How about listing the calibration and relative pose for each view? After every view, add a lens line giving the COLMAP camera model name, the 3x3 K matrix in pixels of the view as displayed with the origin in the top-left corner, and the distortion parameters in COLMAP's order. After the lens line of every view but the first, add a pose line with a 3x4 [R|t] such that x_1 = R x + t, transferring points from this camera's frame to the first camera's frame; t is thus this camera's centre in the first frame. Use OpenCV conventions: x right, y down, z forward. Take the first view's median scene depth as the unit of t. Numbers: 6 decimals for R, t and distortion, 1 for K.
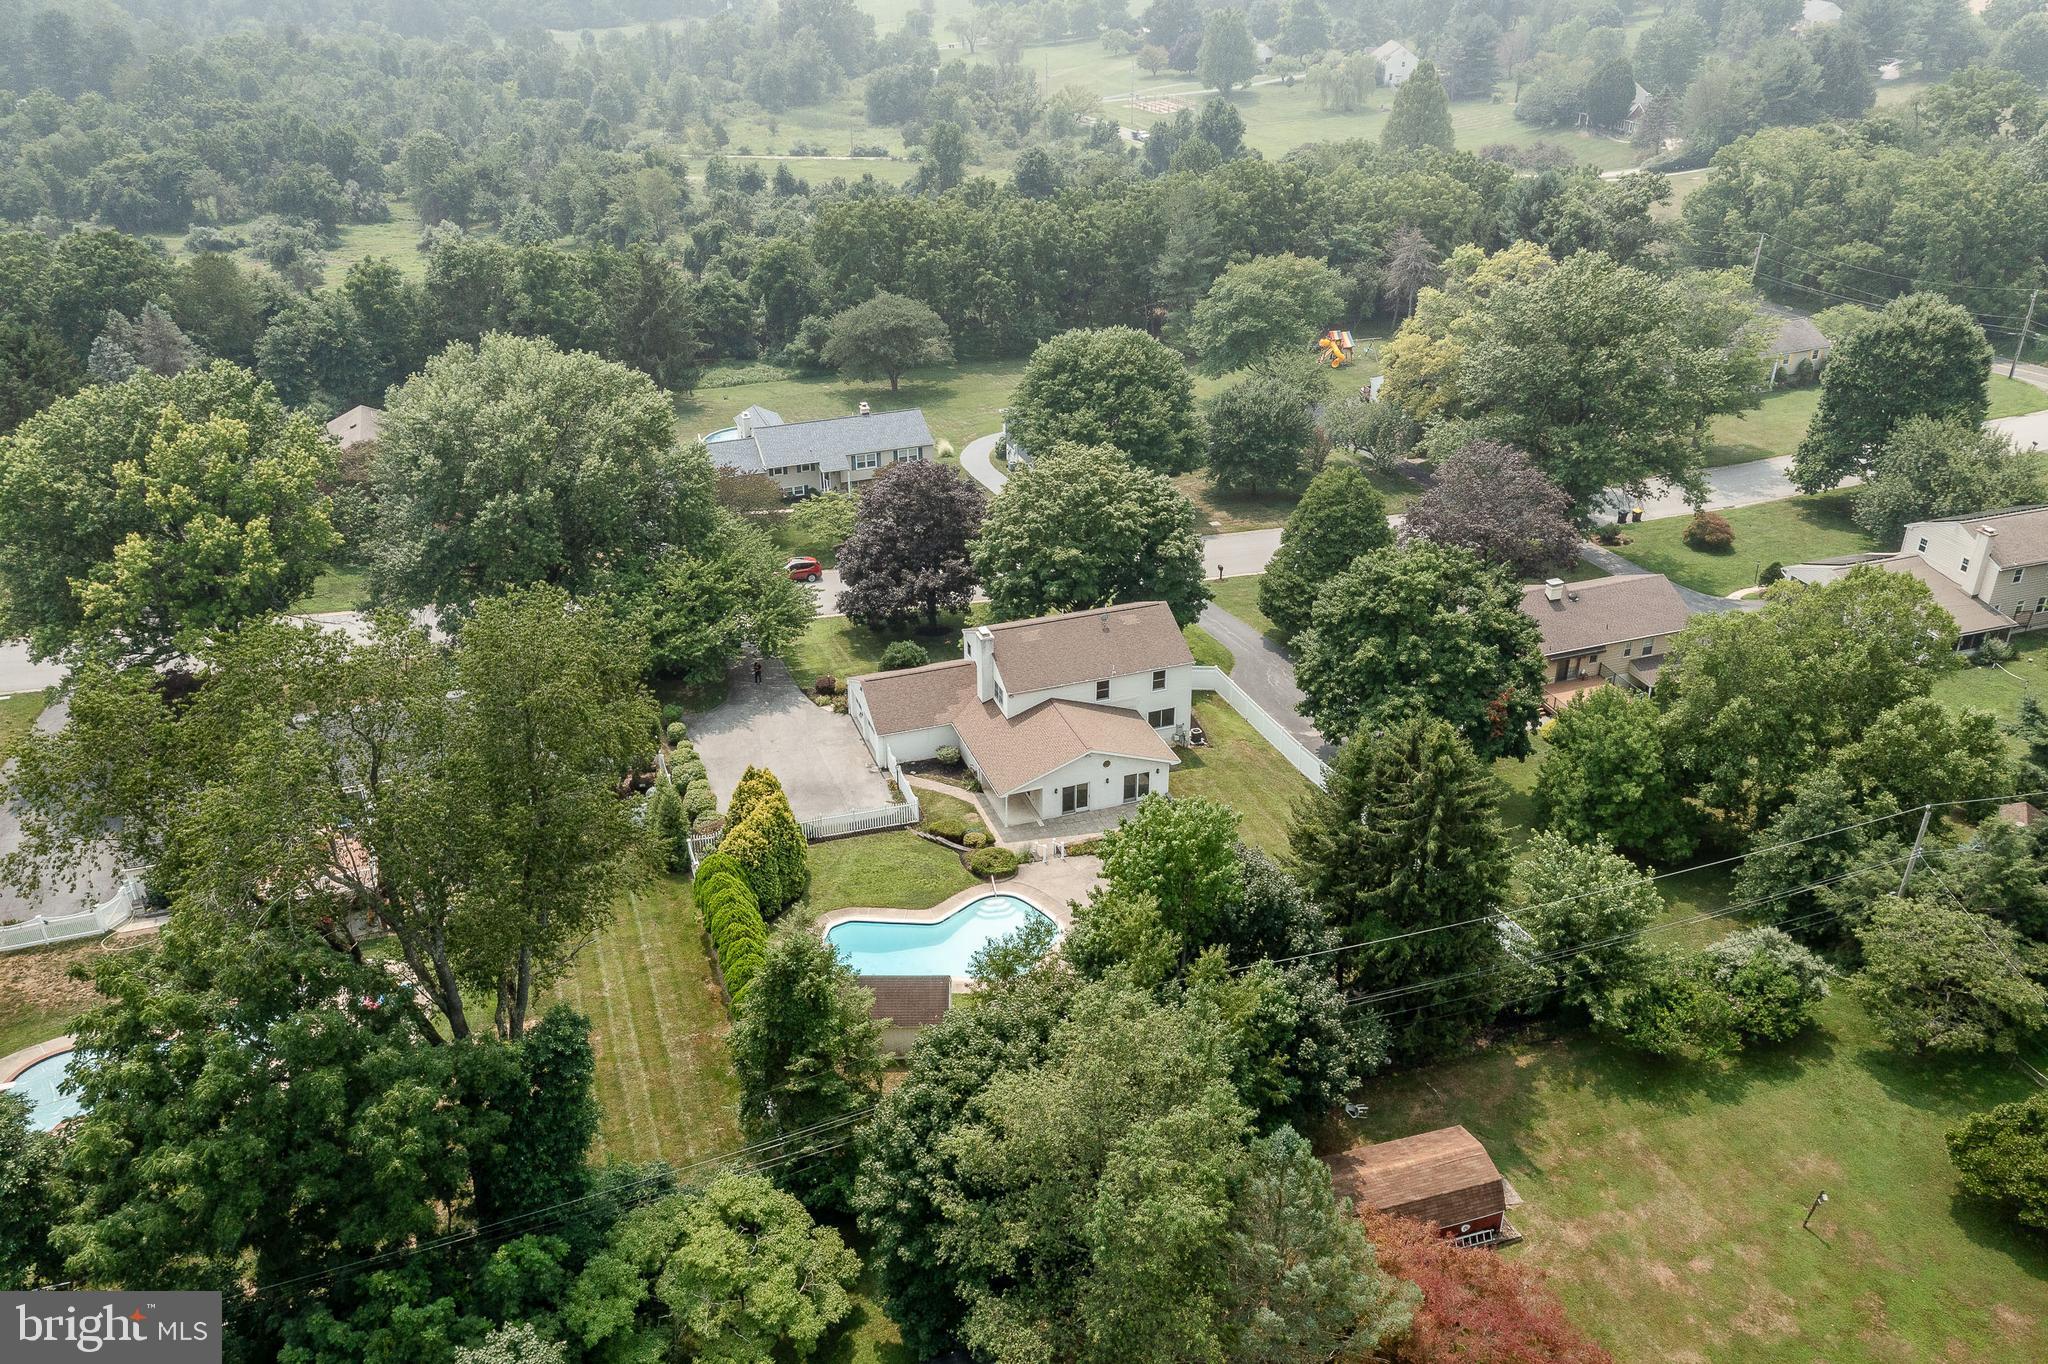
lens RADIAL K [[1607.8, 0, 1011.2], [0, 1607.8, 718.1], [0, 0, 1]] dist [-0.021422, 0.065464]
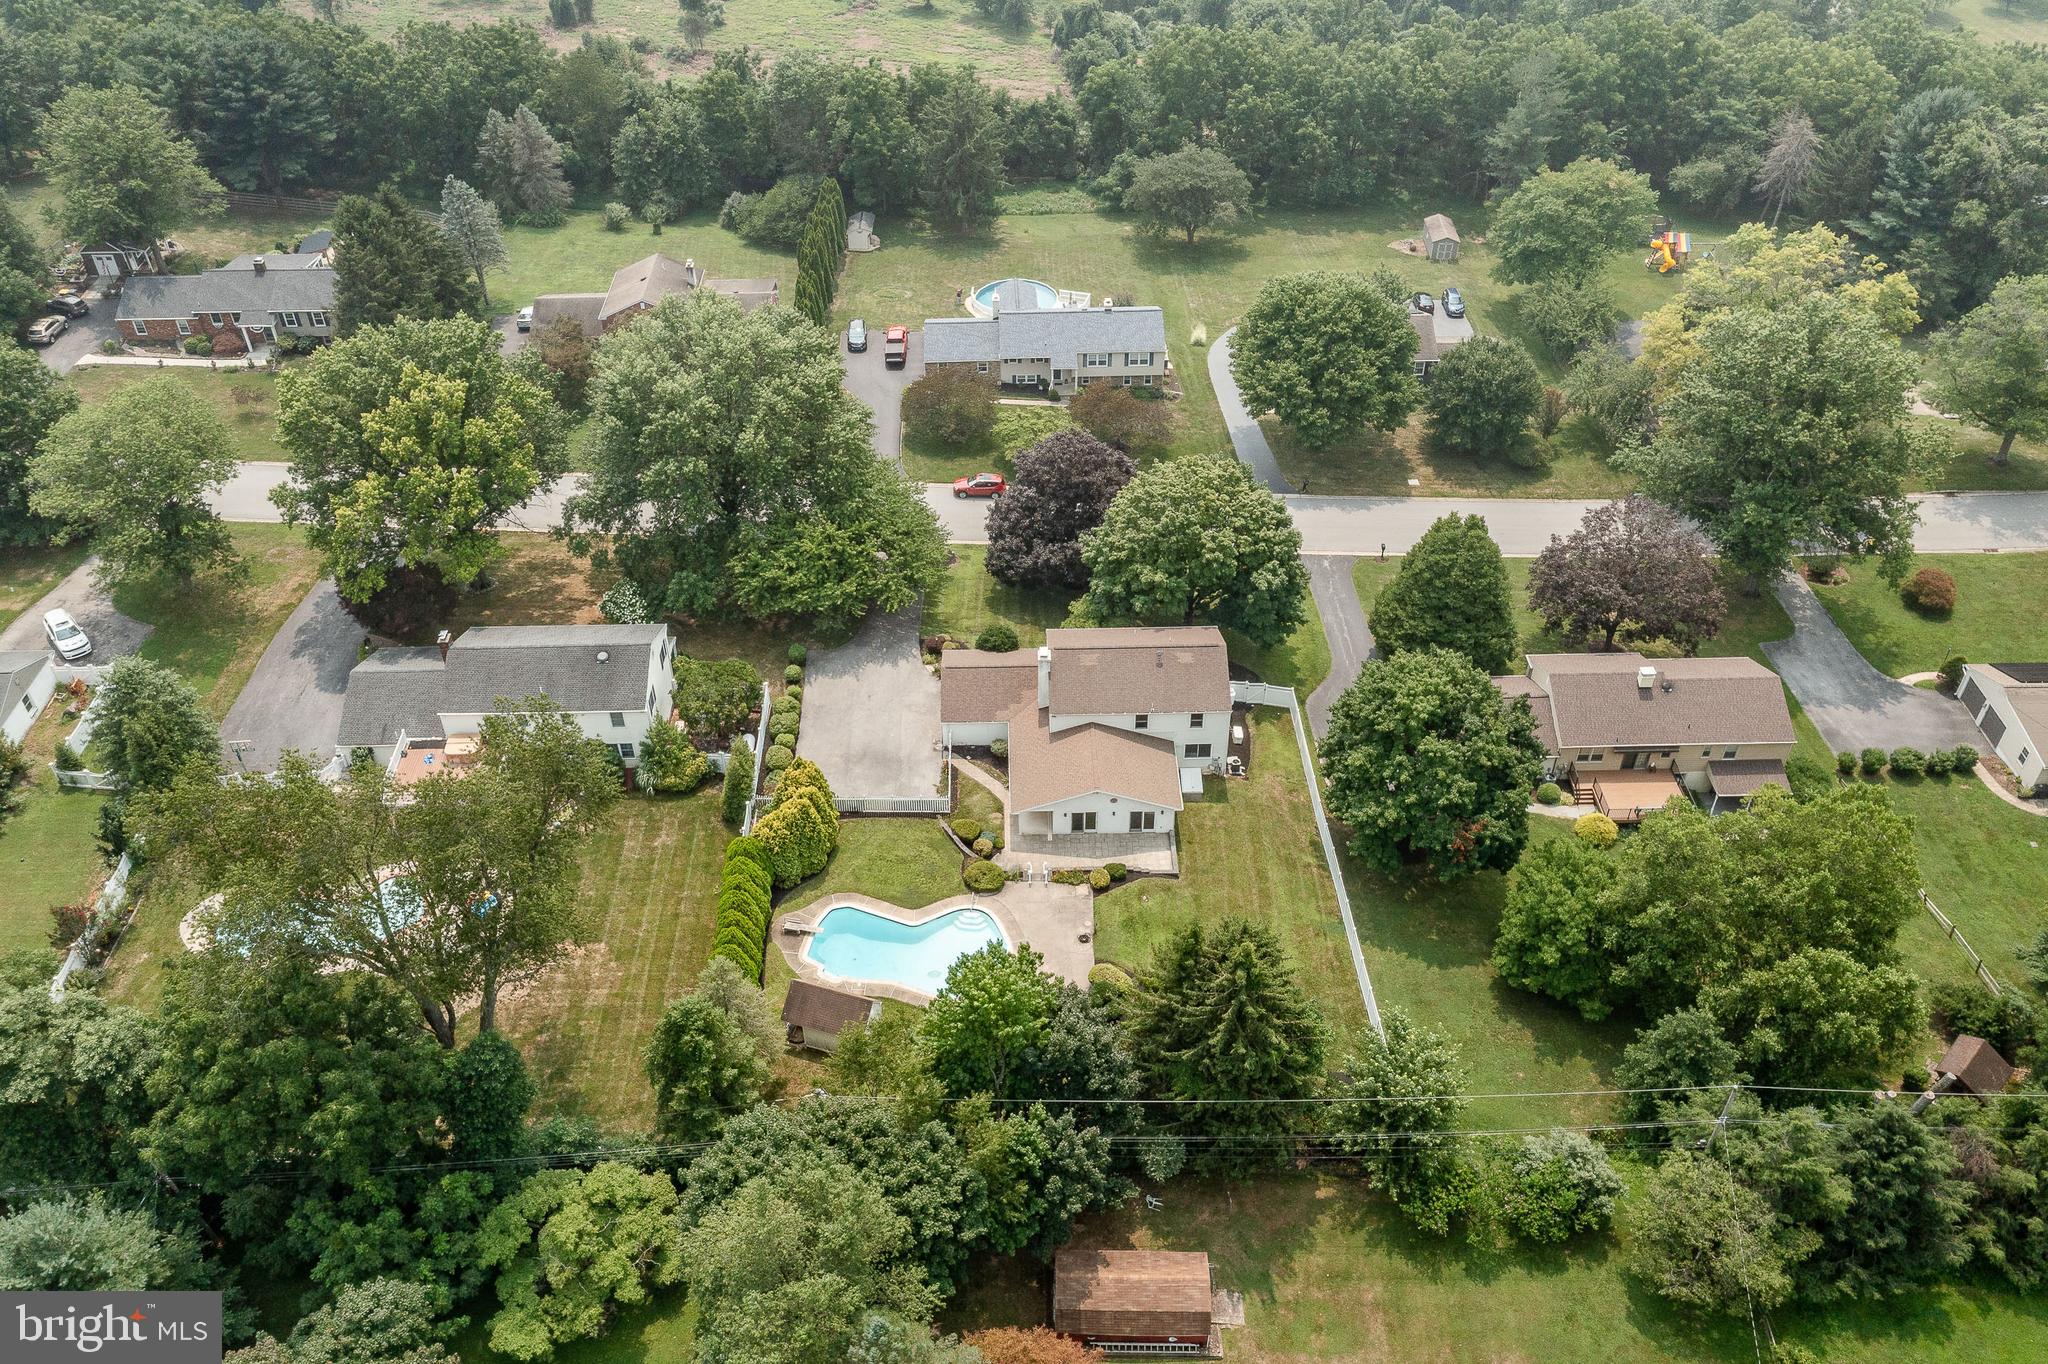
lens RADIAL K [[1607.8, 0, 1011.2], [0, 1607.8, 718.1], [0, 0, 1]] dist [-0.021422, 0.065464]
pose [[0.950311, 0.201977, -0.236886, 0.234245], [-0.146686, 0.961706, 0.231525, -0.263646], [0.274577, -0.185273, 0.943547, -0.067711]]
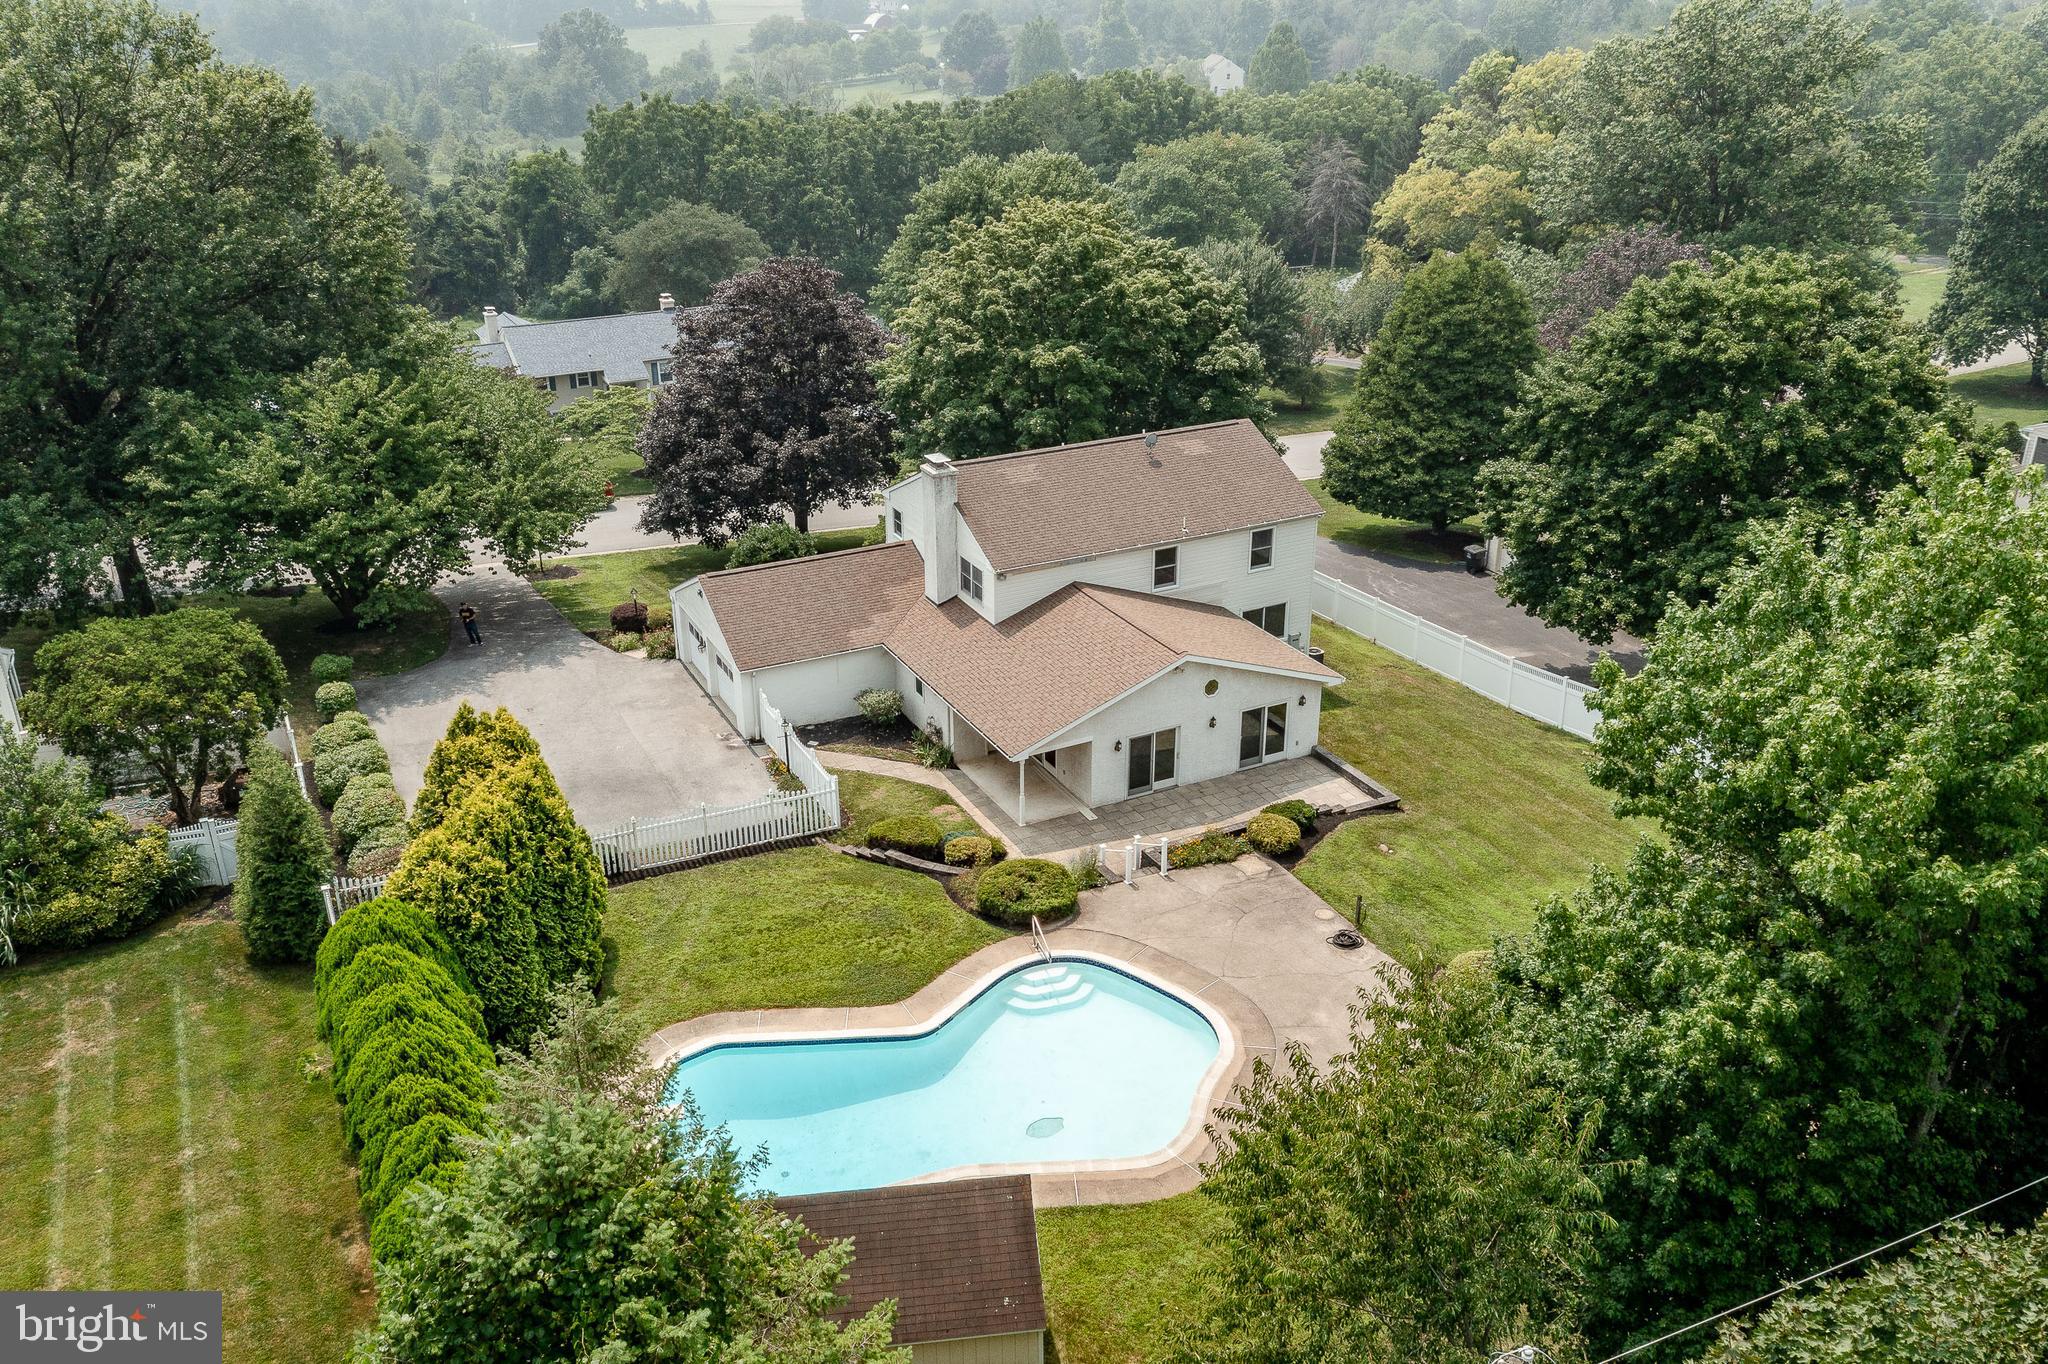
lens RADIAL K [[1607.8, 0, 1011.2], [0, 1607.8, 718.1], [0, 0, 1]] dist [-0.021422, 0.065464]
pose [[0.991003, -0.056361, 0.121396, -0.060358], [0.064400, 0.995912, -0.063345, 0.062464], [-0.117330, 0.070593, 0.990581, 0.488406]]
